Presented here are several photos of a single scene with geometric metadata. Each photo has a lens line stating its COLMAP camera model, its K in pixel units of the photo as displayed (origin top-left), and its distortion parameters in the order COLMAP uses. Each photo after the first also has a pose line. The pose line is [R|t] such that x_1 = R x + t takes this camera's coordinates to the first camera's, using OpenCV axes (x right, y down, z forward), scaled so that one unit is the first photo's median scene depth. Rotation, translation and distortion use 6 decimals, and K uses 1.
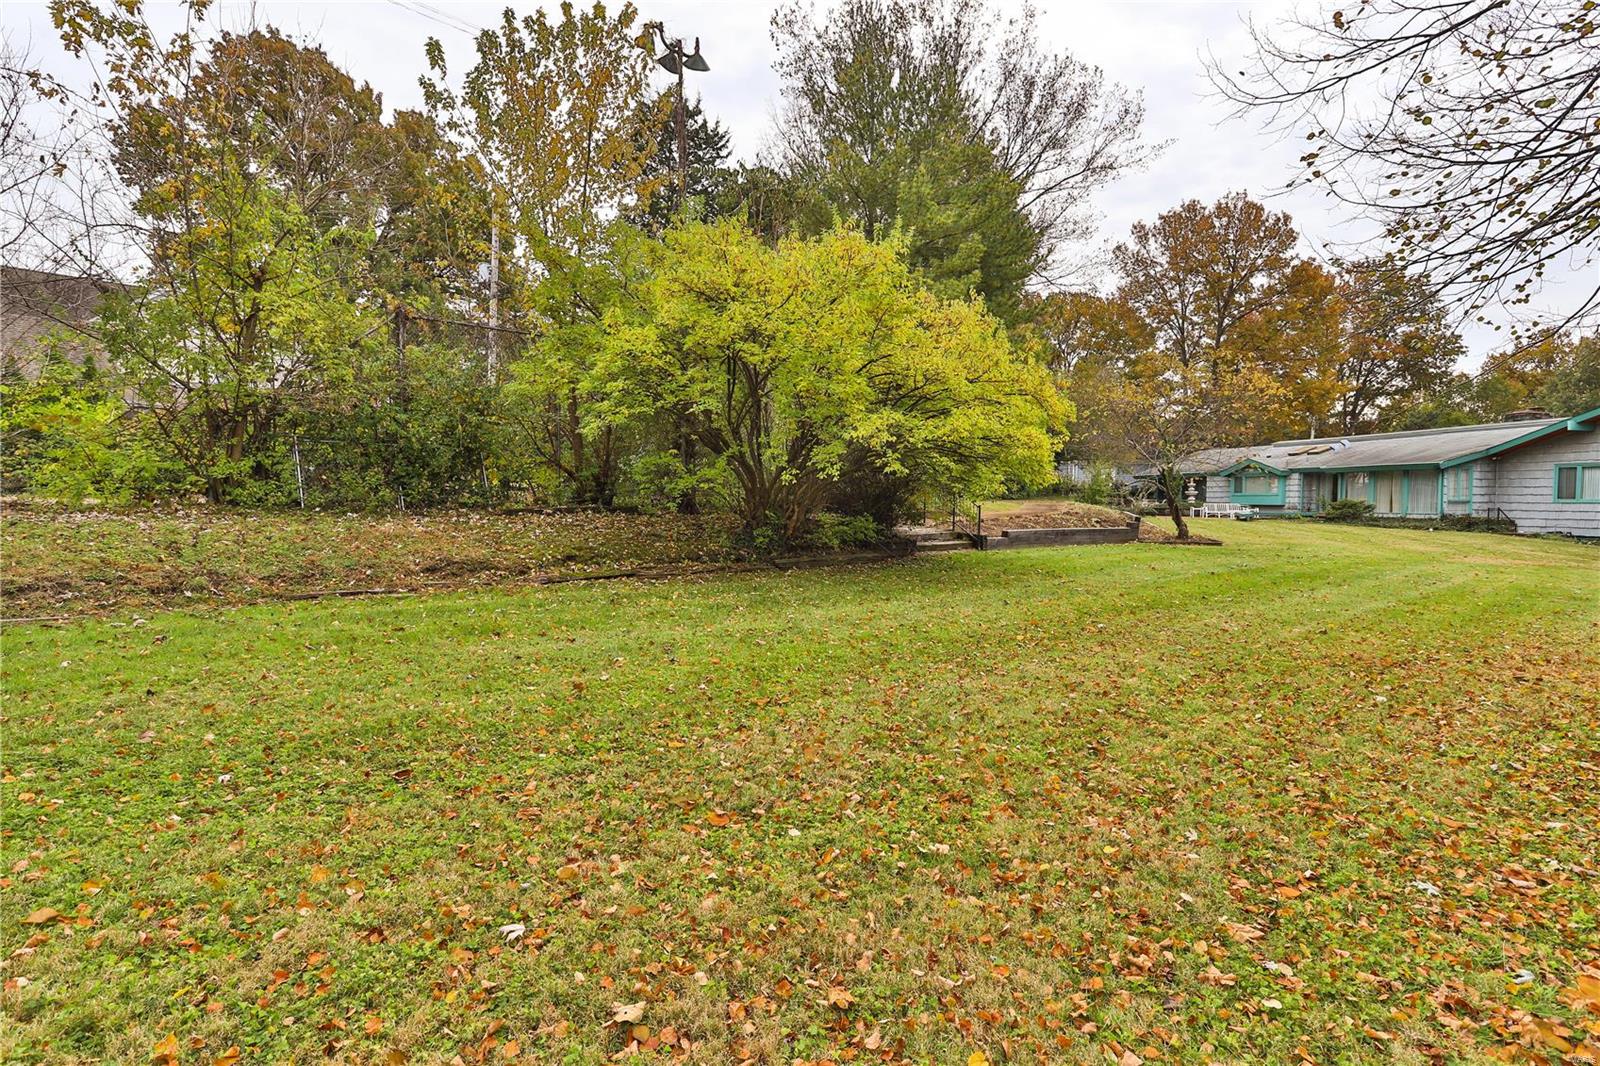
lens RADIAL K [[798.9, 0, 801.4], [0, 798.9, 525.8], [0, 0, 1]] dist [-0.002044, 0.000811]
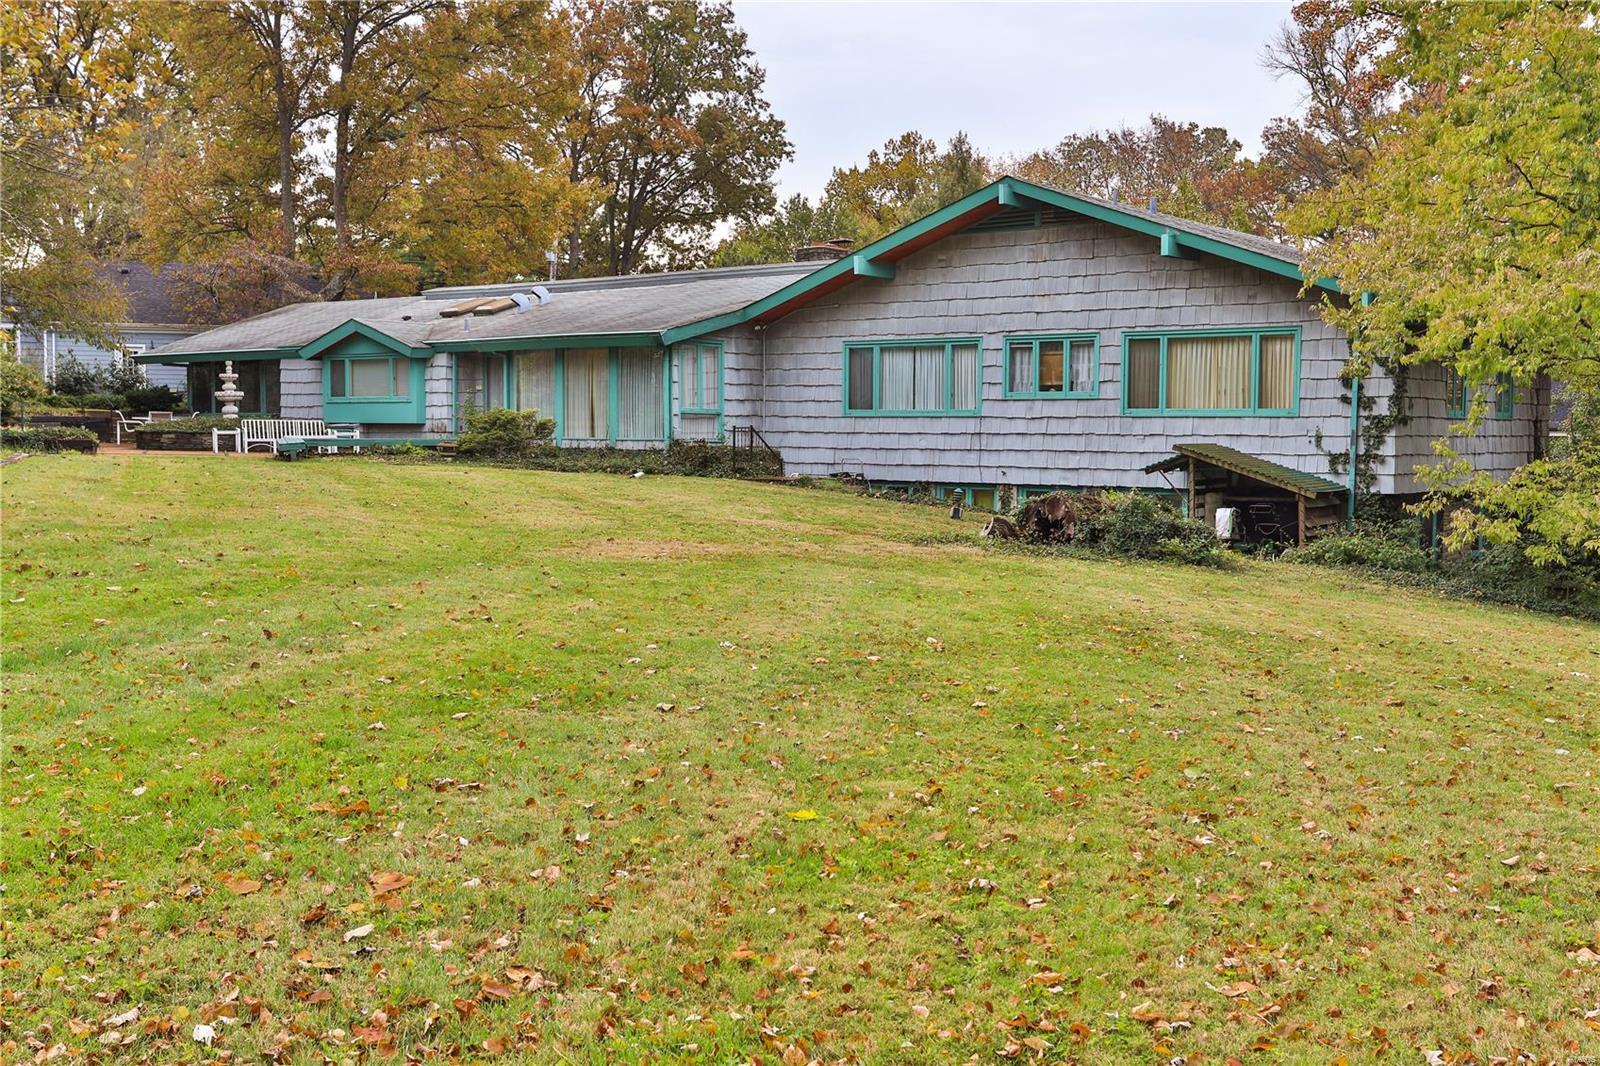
lens RADIAL K [[1665.6, 0, 799.4], [0, 1665.6, 533.5], [0, 0, 1]] dist [-0.017053, 0.000000]
pose [[0.785686, -0.041123, 0.617257, 0.229566], [0.019275, 0.998931, 0.042017, 0.000571], [-0.618325, -0.021114, 0.785638, 0.156055]]
